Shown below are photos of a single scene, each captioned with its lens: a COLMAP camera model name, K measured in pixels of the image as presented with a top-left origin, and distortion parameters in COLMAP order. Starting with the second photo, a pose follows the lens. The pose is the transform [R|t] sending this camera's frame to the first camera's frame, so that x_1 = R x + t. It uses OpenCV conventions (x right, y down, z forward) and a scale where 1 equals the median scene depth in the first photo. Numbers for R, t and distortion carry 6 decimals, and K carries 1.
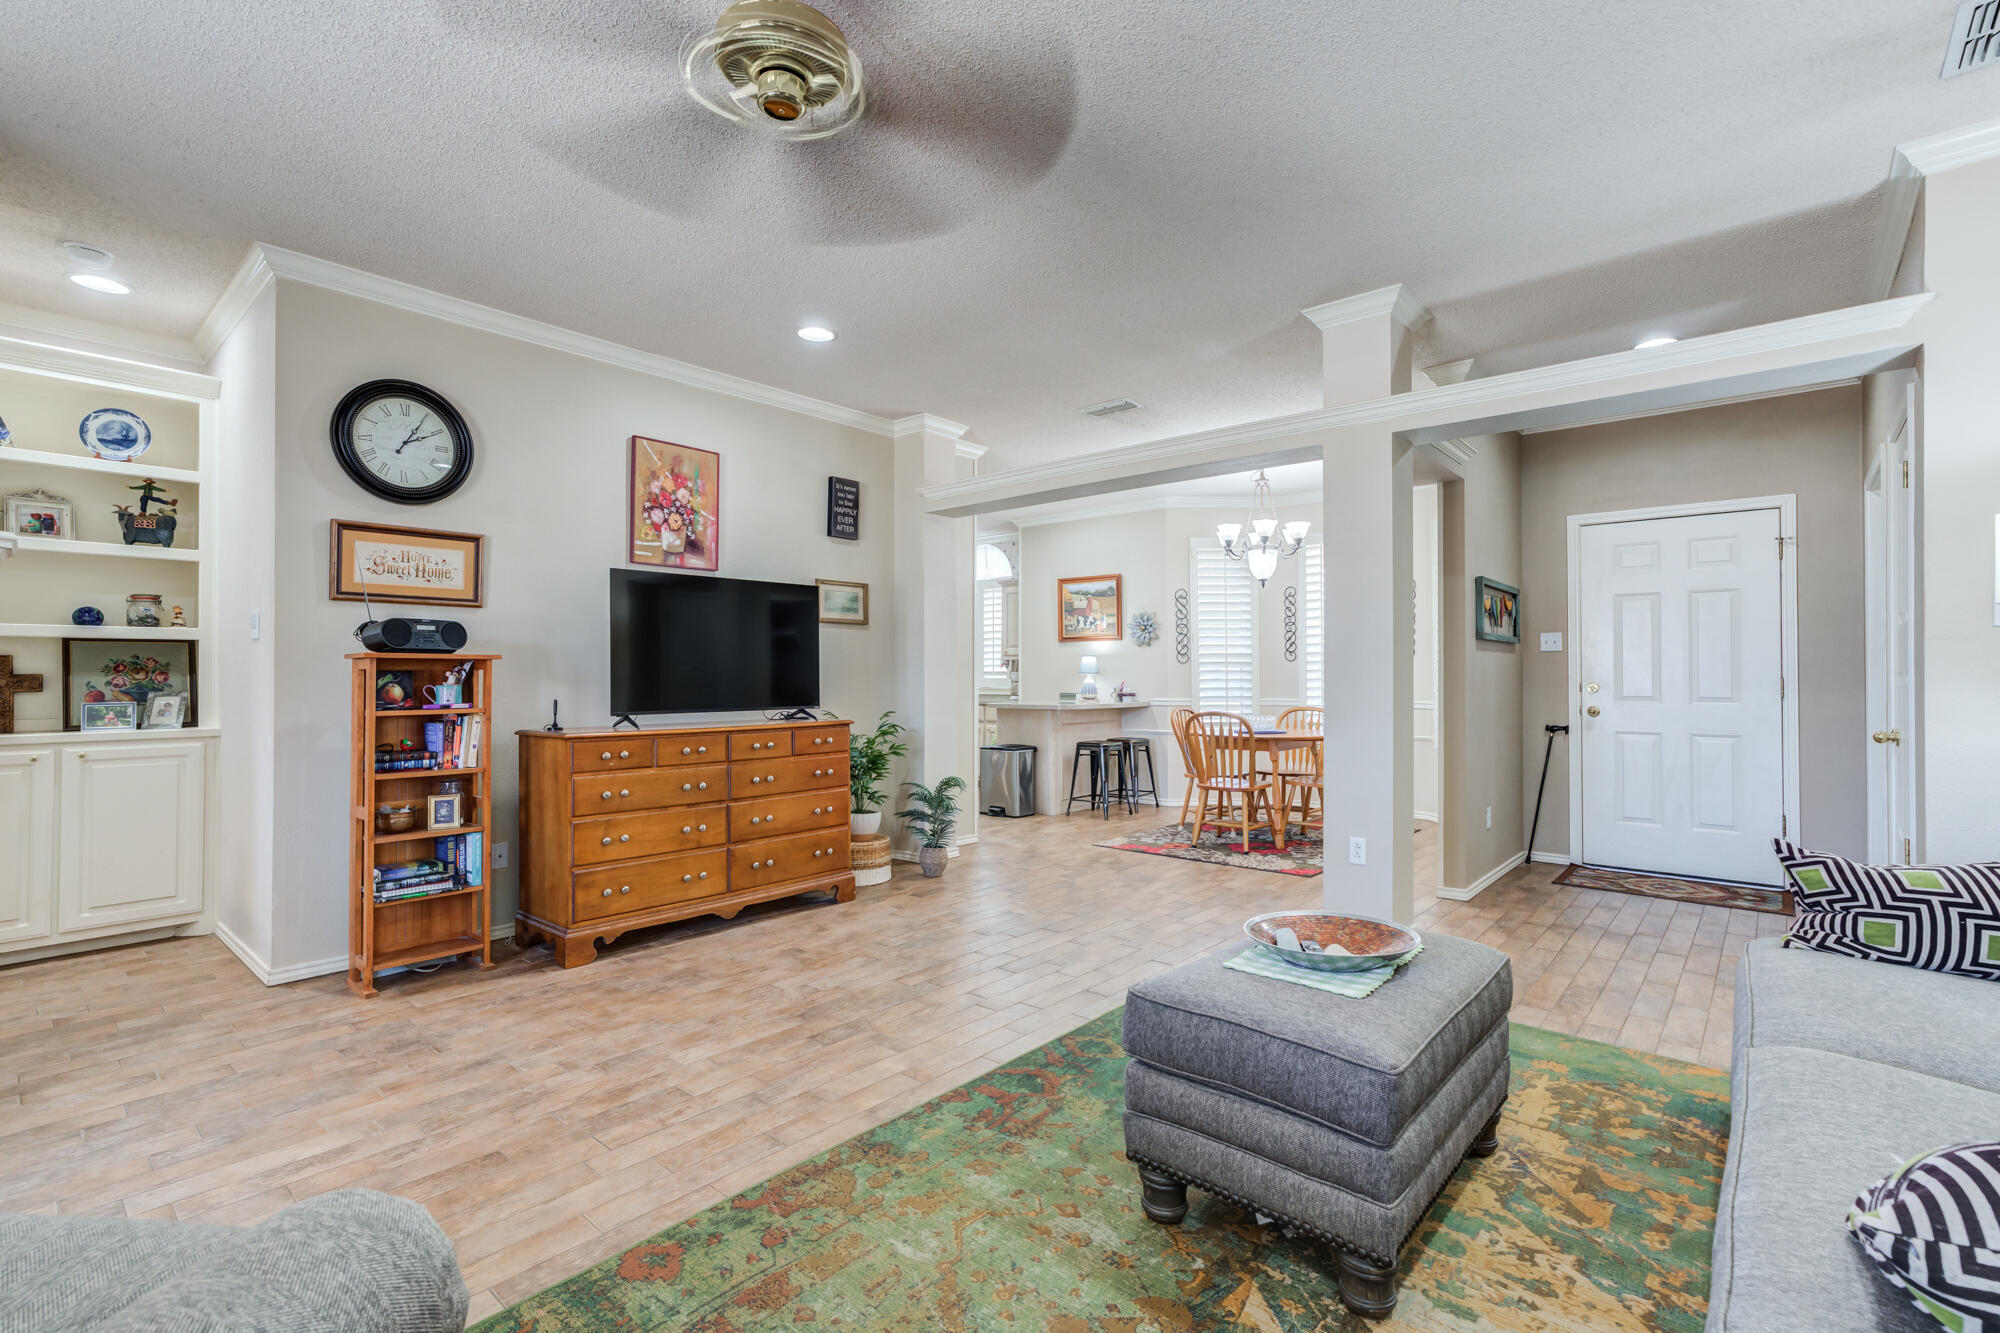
lens RADIAL K [[894.2, 0, 974.1], [0, 894.2, 651.9], [0, 0, 1]] dist [-0.024042, 0.011101]
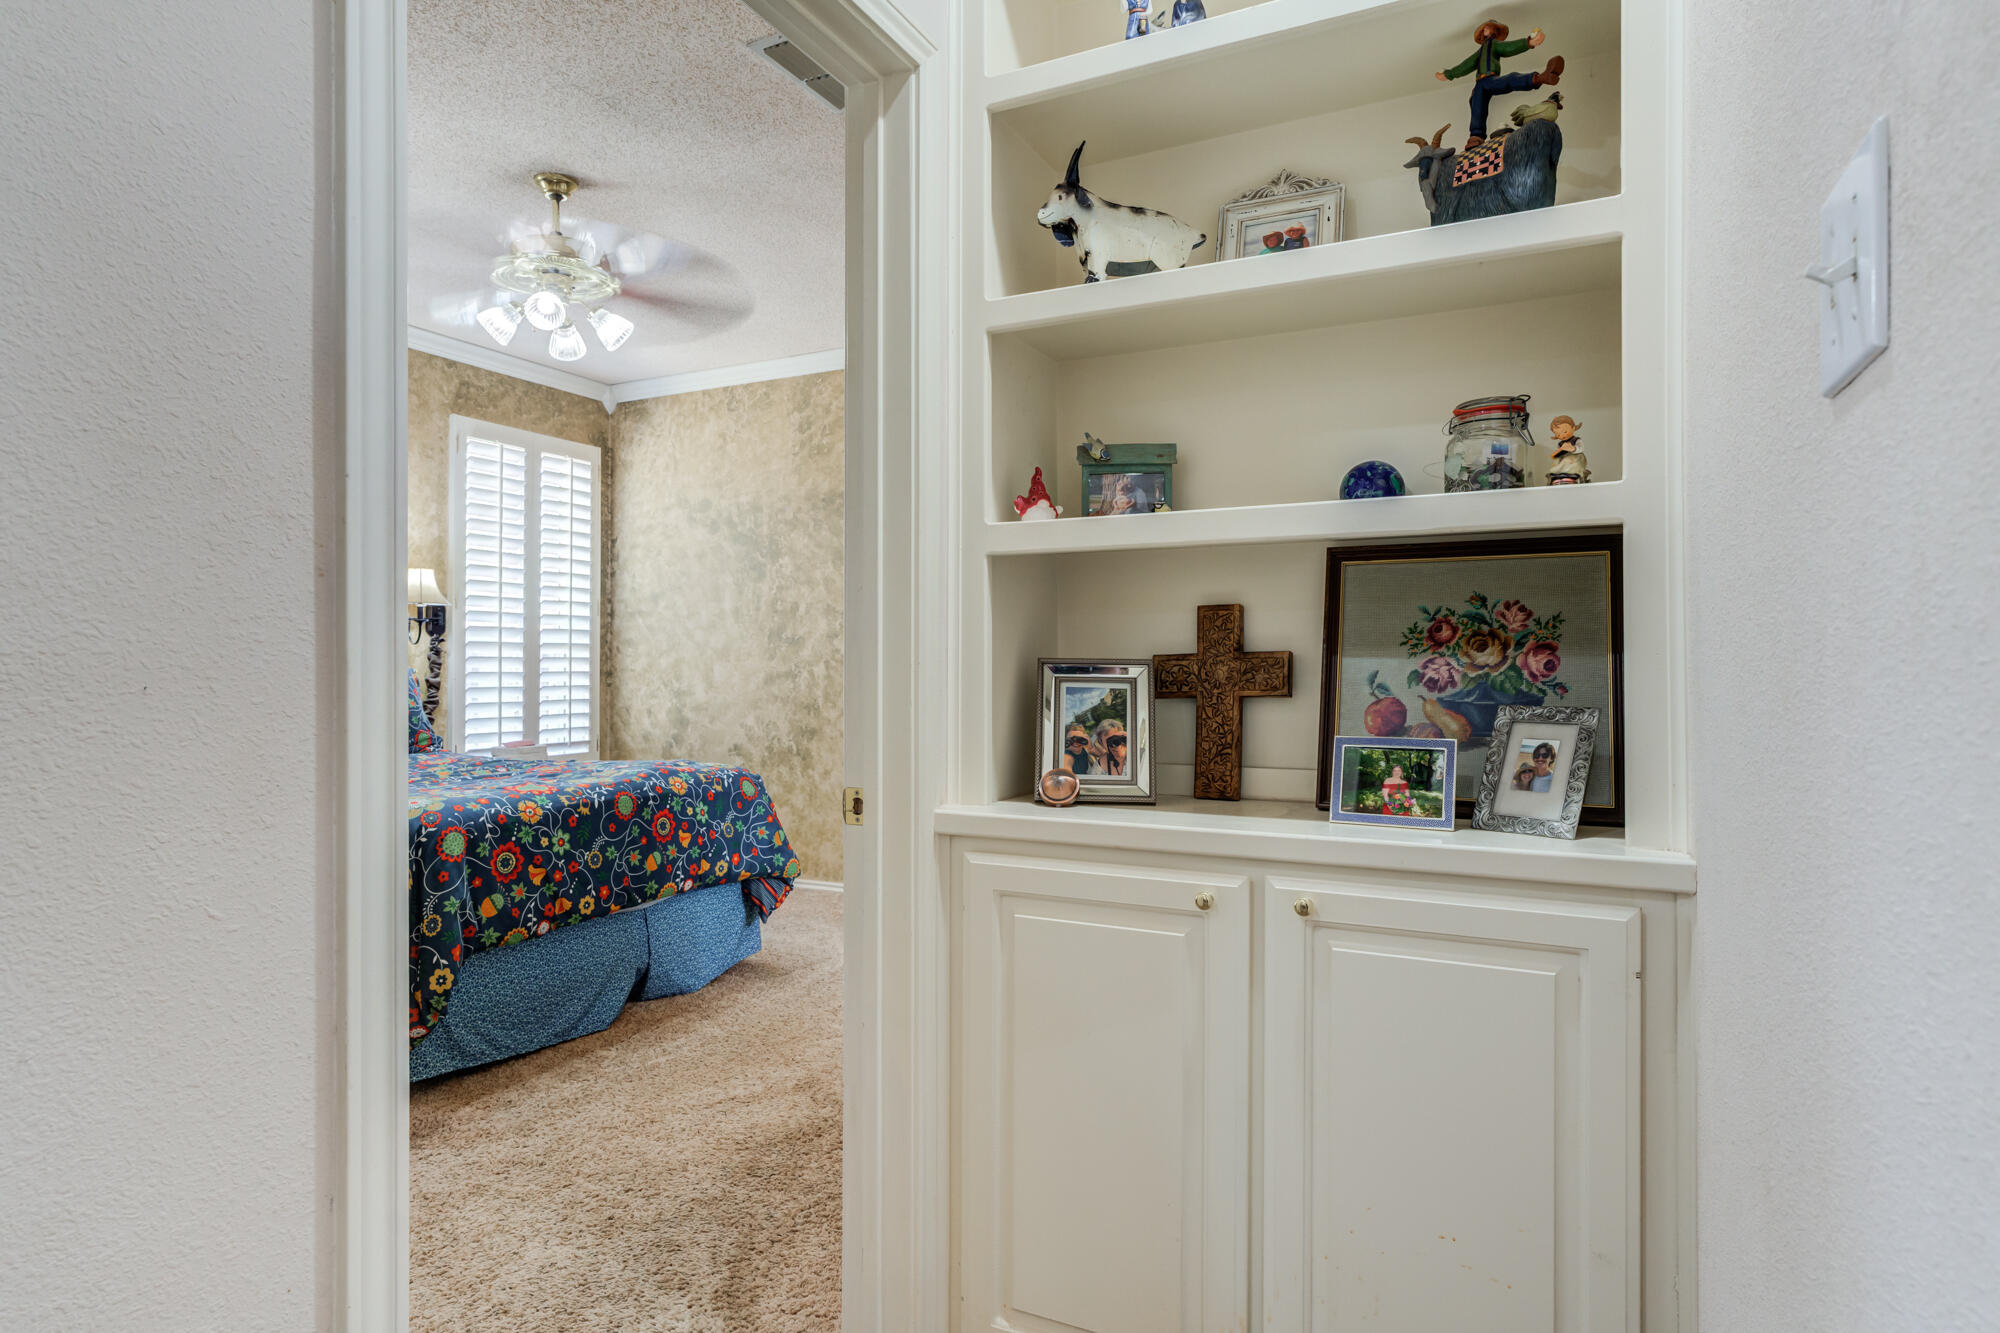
lens RADIAL K [[1157.5, 0, 1015.5], [0, 1157.5, 680.9], [0, 0, 1]] dist [-0.000807, 0.000344]
pose [[0.286789, 0.013481, -0.957899, -0.570284], [0.023295, 0.999507, 0.021041, 0.022695], [0.957711, -0.028348, 0.286334, 0.694324]]
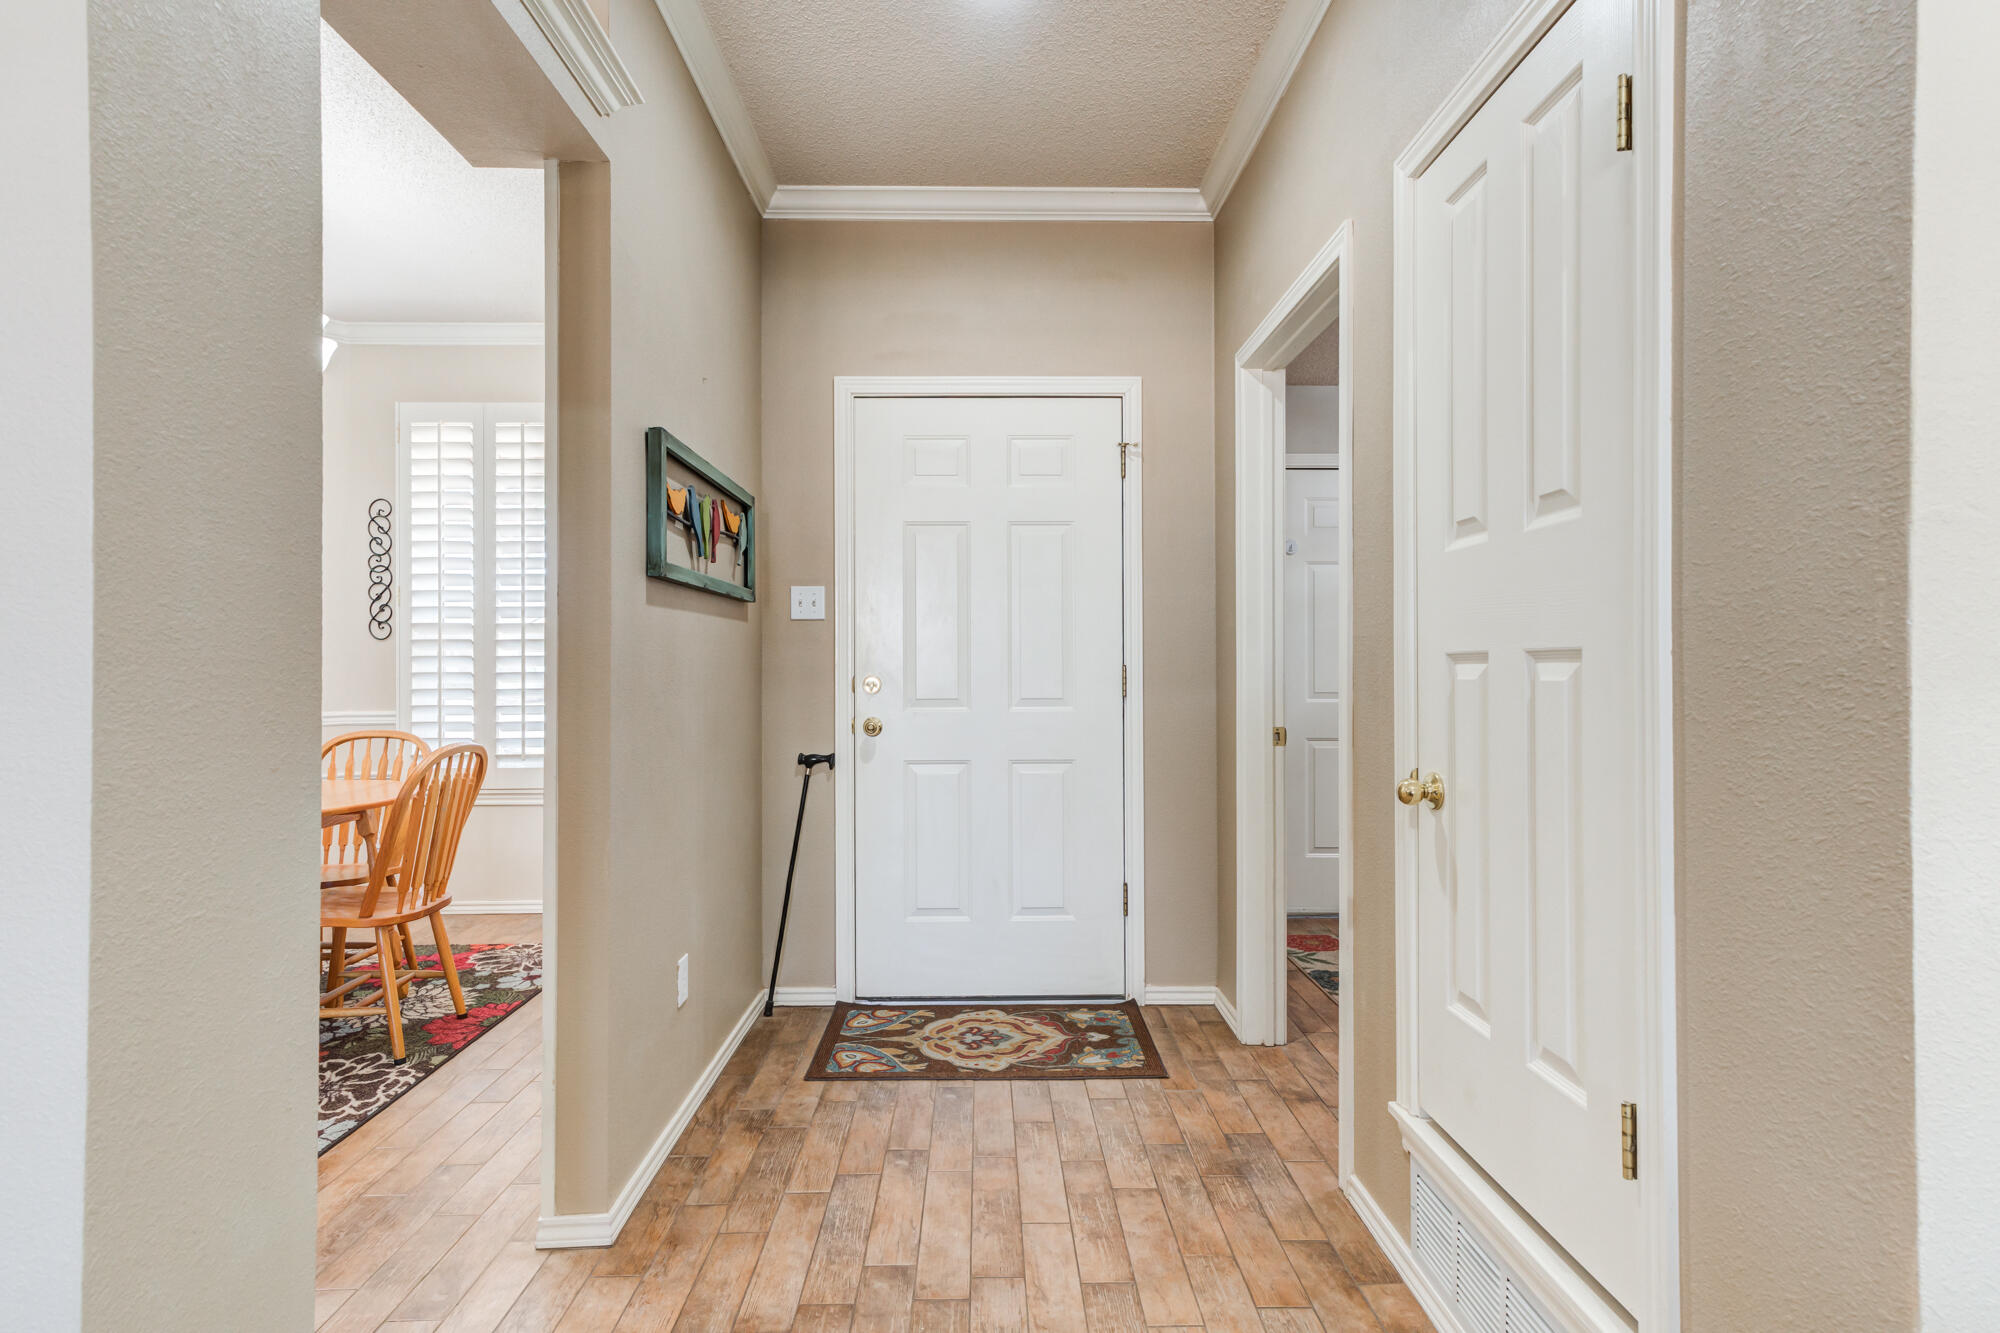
lens RADIAL K [[992.8, 0, 999.6], [0, 992.8, 662.2], [0, 0, 1]] dist [-0.009388, 0.008917]
pose [[0.727312, -0.005922, 0.686282, 0.388006], [-0.010176, 0.999760, 0.019411, 0.014413], [-0.686232, -0.021102, 0.727077, 0.580824]]
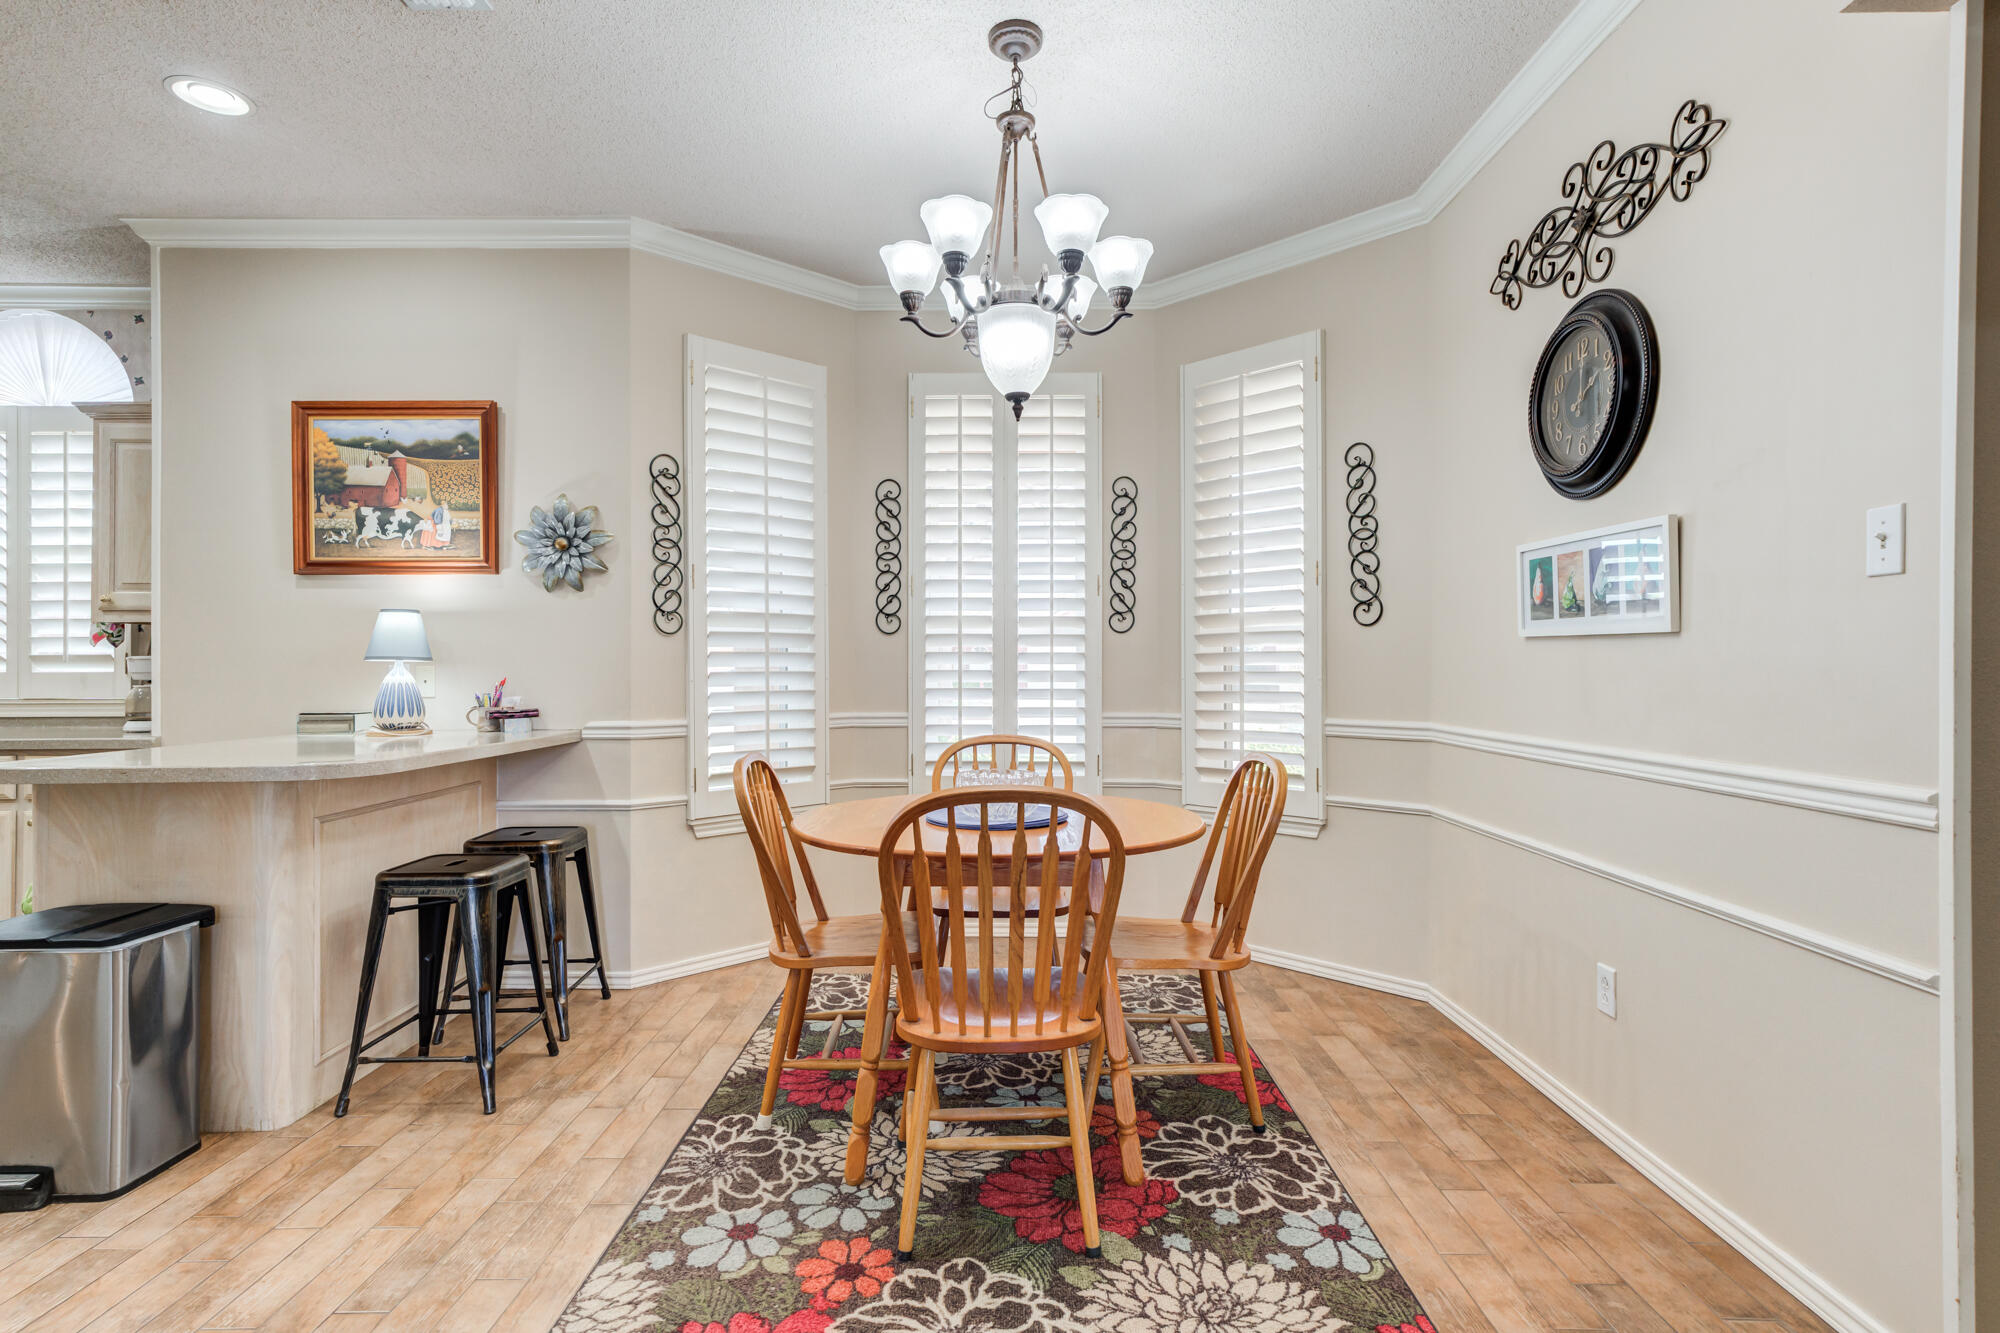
lens RADIAL K [[992.8, 0, 1001.1], [0, 992.8, 662.0], [0, 0, 1]] dist [-0.009388, 0.008917]
pose [[0.743312, 0.001424, 0.668943, 0.076099], [-0.017949, 0.999680, 0.017816, 0.025377], [-0.668704, -0.025250, 0.743100, 0.999326]]
